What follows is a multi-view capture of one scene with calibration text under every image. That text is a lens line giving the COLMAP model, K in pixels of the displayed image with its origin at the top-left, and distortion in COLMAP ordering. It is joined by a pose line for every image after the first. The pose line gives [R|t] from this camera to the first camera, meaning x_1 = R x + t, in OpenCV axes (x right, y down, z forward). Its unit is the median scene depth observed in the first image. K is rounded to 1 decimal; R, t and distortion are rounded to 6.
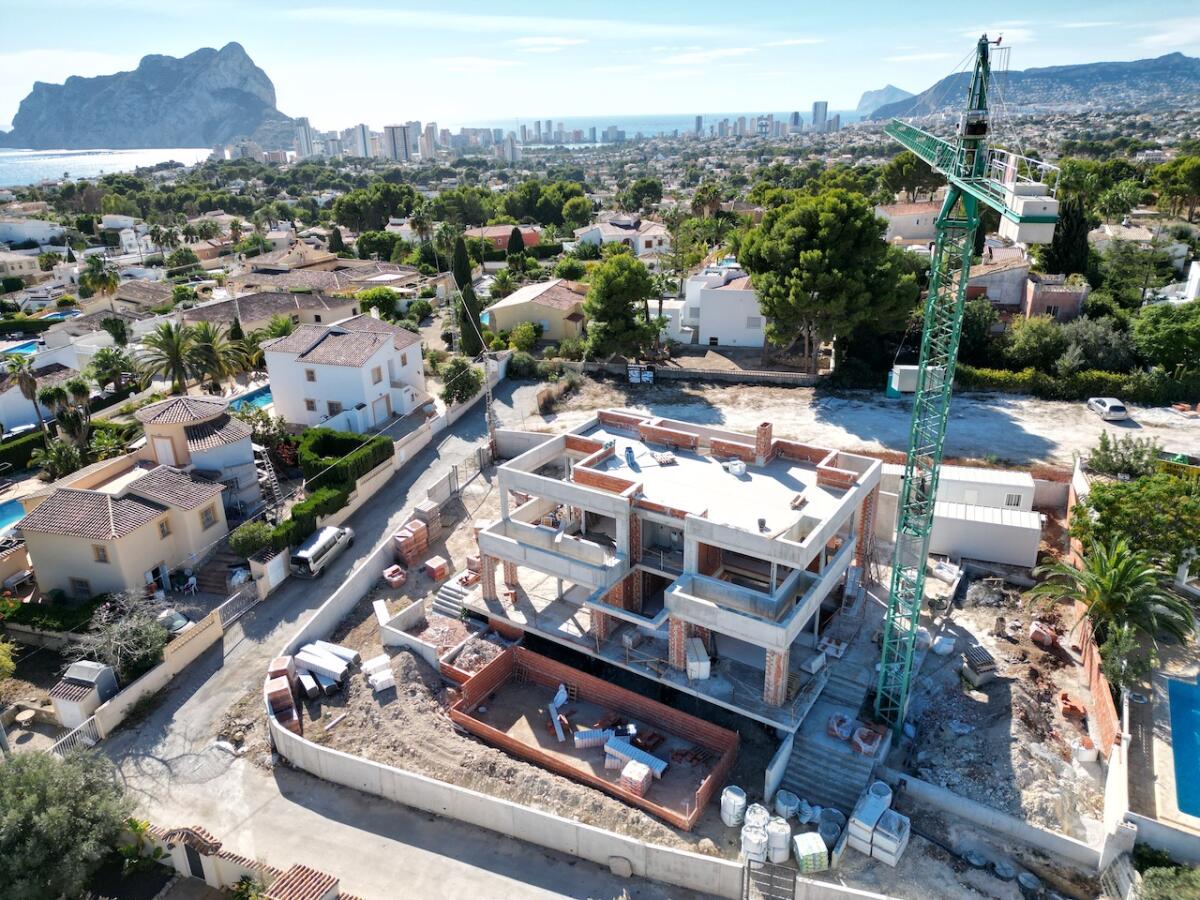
lens RADIAL K [[834.6, 0, 595.6], [0, 834.6, 455.4], [0, 0, 1]] dist [0.072518, -0.061399]
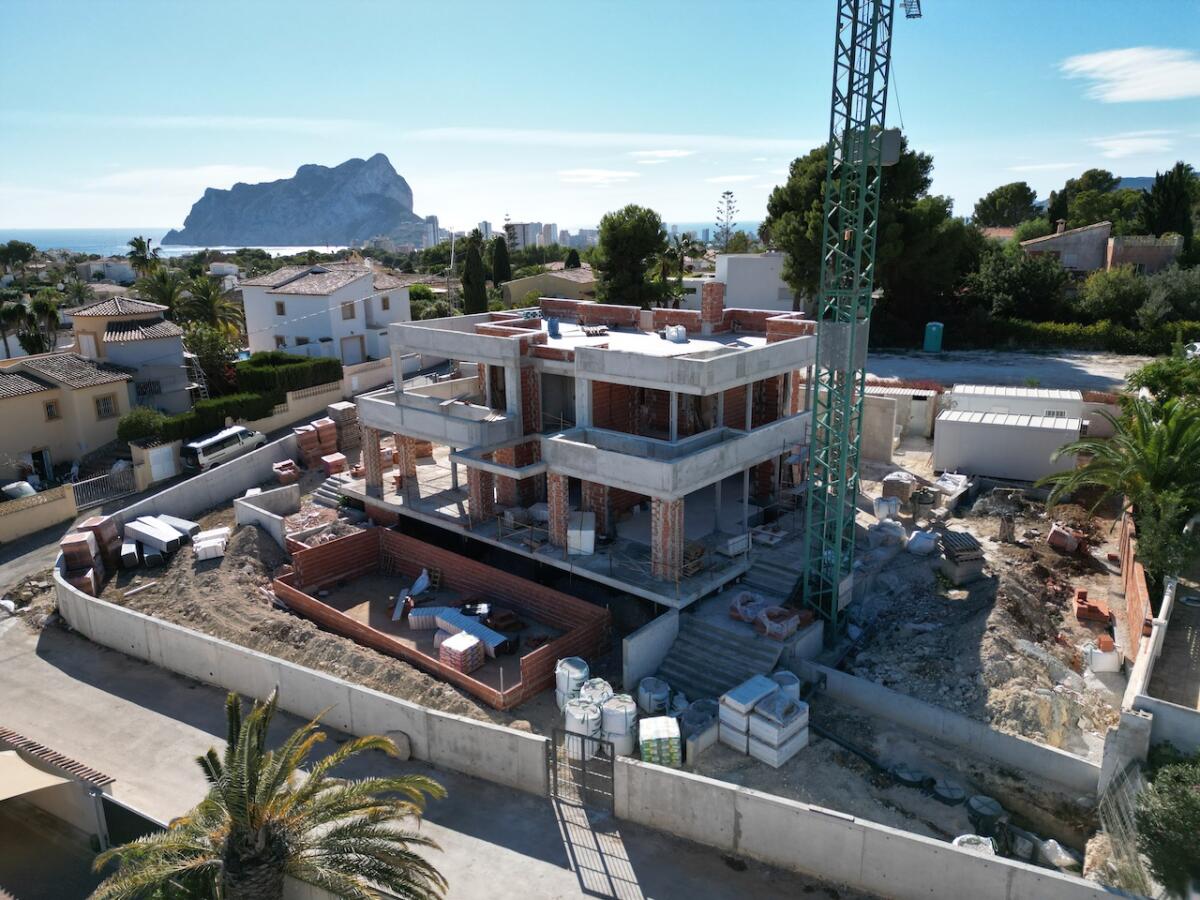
lens RADIAL K [[834.6, 0, 595.6], [0, 834.6, 455.4], [0, 0, 1]] dist [0.072518, -0.061399]
pose [[0.991209, 0.040298, -0.126016, 0.230193], [-0.054139, 0.992630, -0.108414, 0.258708], [0.120718, 0.114284, 0.986086, 0.238180]]
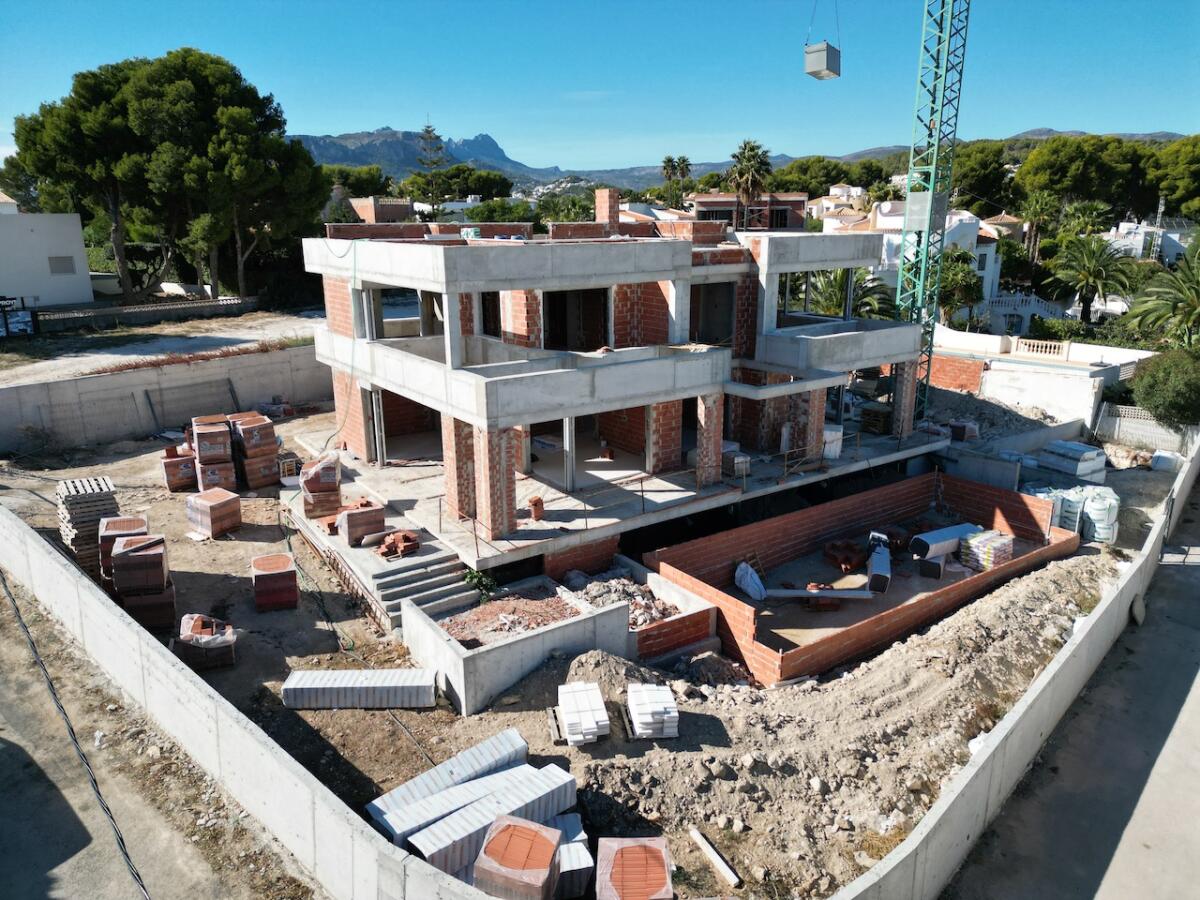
lens RADIAL K [[830.6, 0, 595.0], [0, 830.6, 449.3], [0, 0, 1]] dist [0.094264, -0.097617]
pose [[0.369908, -0.228738, 0.900471, -0.605398], [0.351332, 0.931686, 0.092342, 0.120344], [-0.860078, 0.282206, 0.425001, 0.873462]]
